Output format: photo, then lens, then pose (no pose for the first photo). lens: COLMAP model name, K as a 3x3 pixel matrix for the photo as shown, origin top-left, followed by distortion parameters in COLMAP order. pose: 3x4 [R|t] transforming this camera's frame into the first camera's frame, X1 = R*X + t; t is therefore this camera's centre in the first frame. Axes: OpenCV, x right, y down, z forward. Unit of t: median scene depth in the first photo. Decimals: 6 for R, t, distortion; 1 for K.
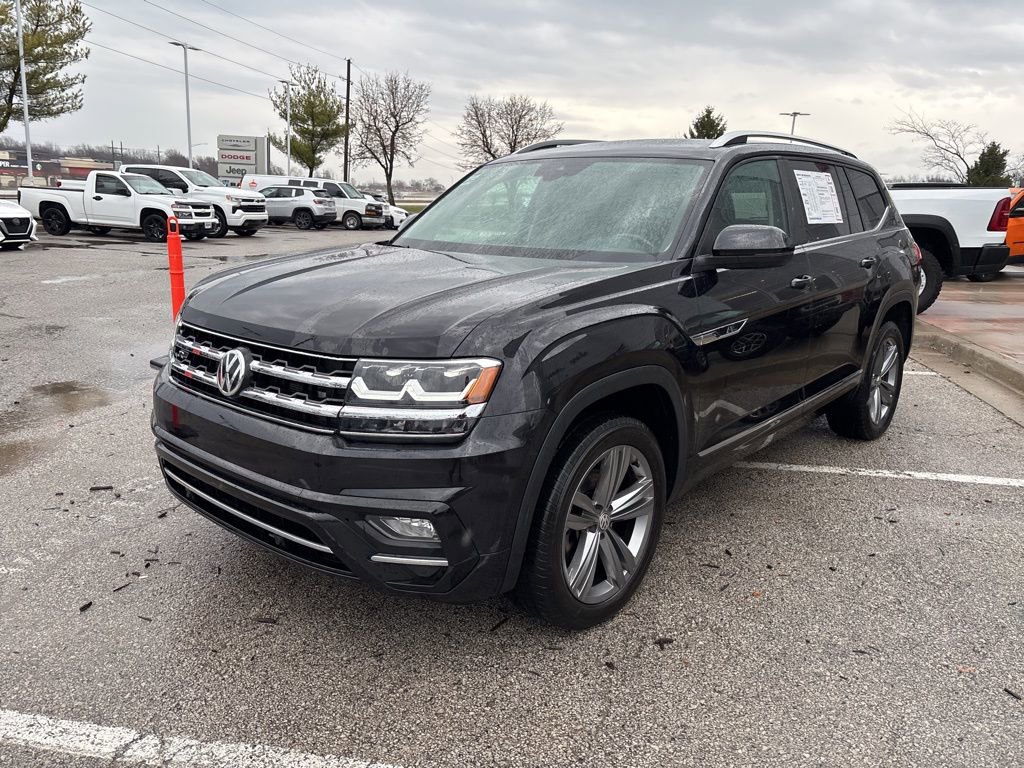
lens RADIAL K [[774.3, 0, 508.4], [0, 774.3, 372.5], [0, 0, 1]] dist [0.042937, -0.054672]
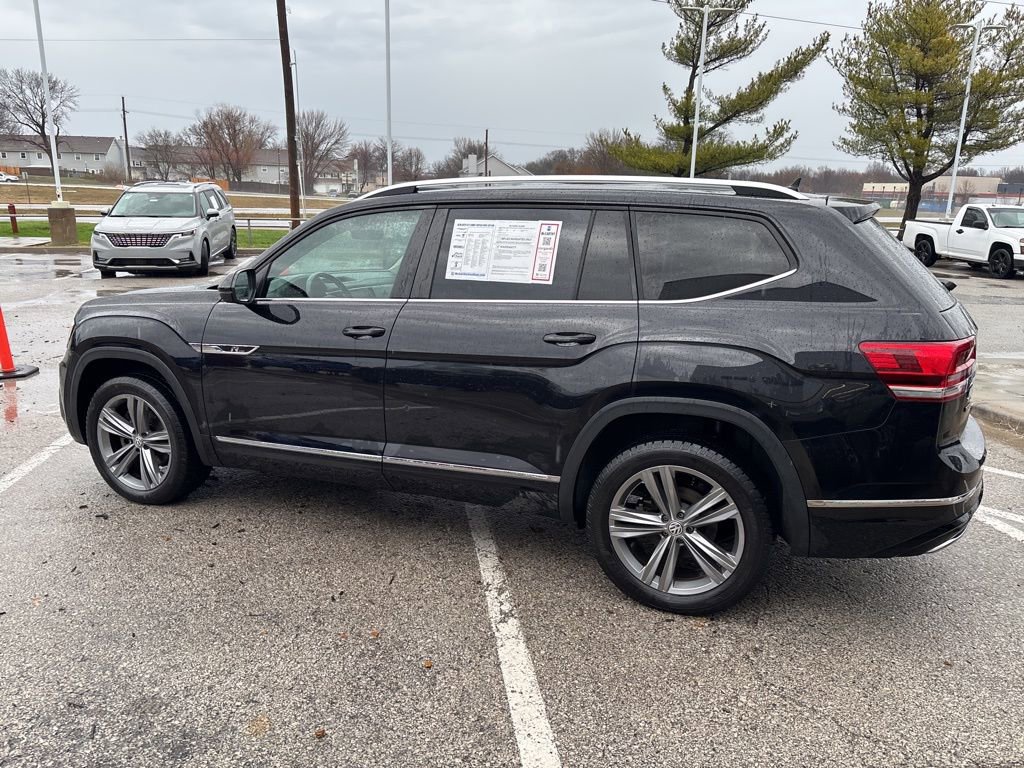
lens RADIAL K [[774.3, 0, 508.4], [0, 774.3, 372.5], [0, 0, 1]] dist [0.042937, -0.054672]
pose [[0.316549, 0.178240, -0.931680, 0.251632], [-0.211418, 0.970739, 0.113881, -0.040096], [0.924716, 0.160925, 0.344970, 0.152455]]
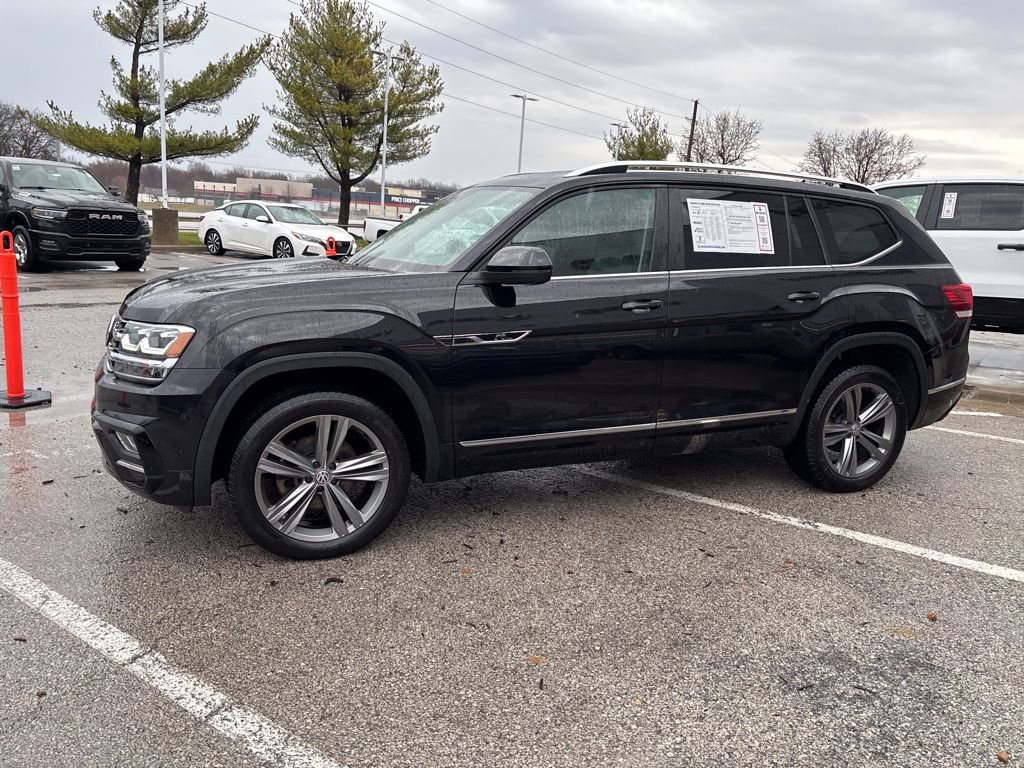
lens RADIAL K [[773.2, 0, 508.4], [0, 773.2, 366.7], [0, 0, 1]] dist [0.040778, -0.048861]
pose [[0.901746, 0.095815, -0.421513, 0.119590], [-0.117914, 0.992667, -0.026610, 0.002422], [0.415873, 0.073698, 0.906432, 0.000247]]
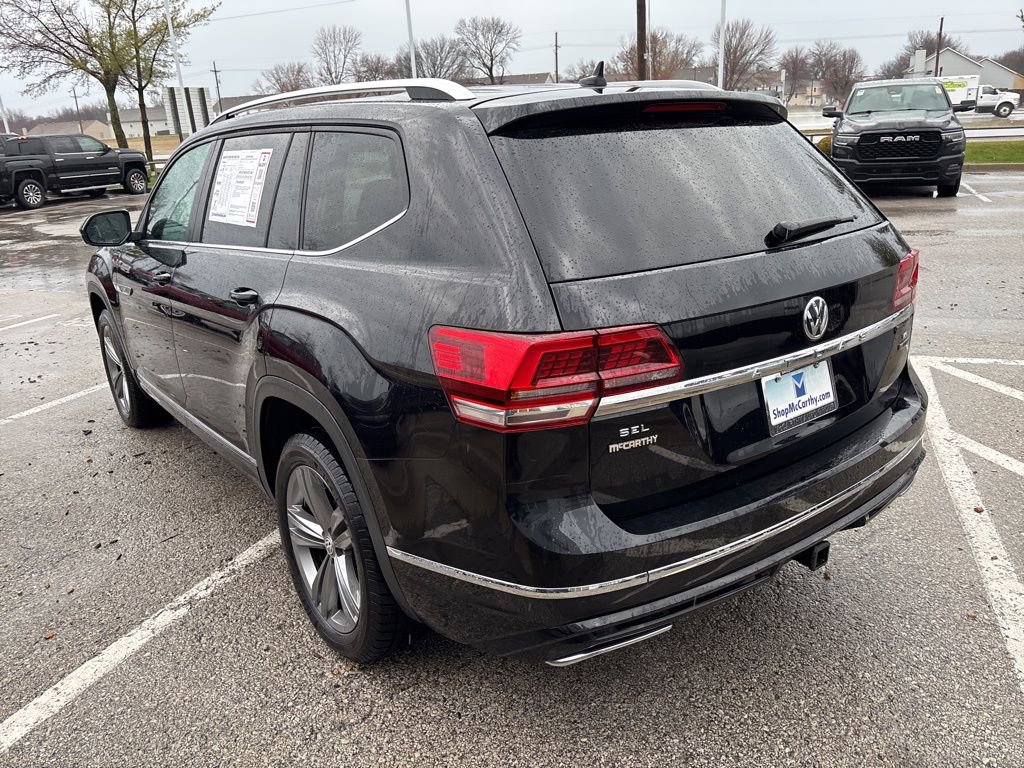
lens RADIAL K [[769.6, 0, 512.0], [0, 769.6, 384.0], [0, 0, 1]] dist [0.045629, -0.059191]
pose [[-0.190032, 0.286952, -0.938907, 0.222793], [-0.167321, 0.932877, 0.318975, -0.067538], [0.967415, 0.217715, -0.129263, 0.285596]]
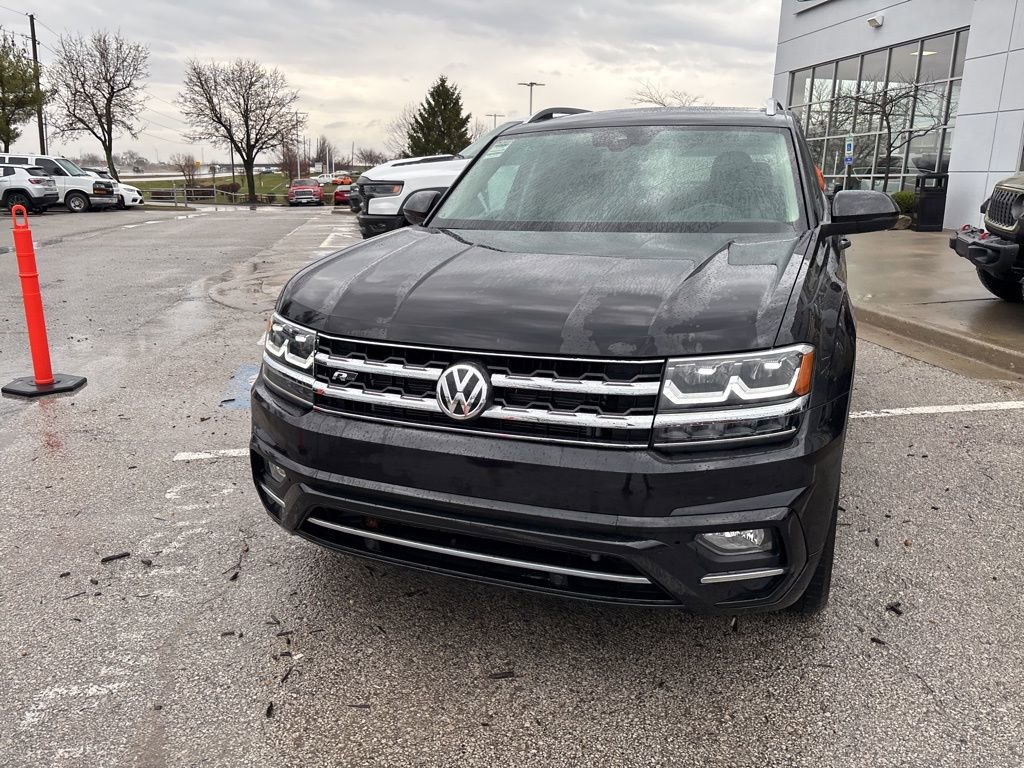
lens RADIAL K [[774.3, 0, 508.4], [0, 774.3, 372.5], [0, 0, 1]] dist [0.042937, -0.054672]
pose [[0.942876, -0.107561, 0.315302, -0.073062], [0.096173, 0.994031, 0.051505, -0.007476], [-0.318960, -0.018240, 0.947593, 0.026235]]
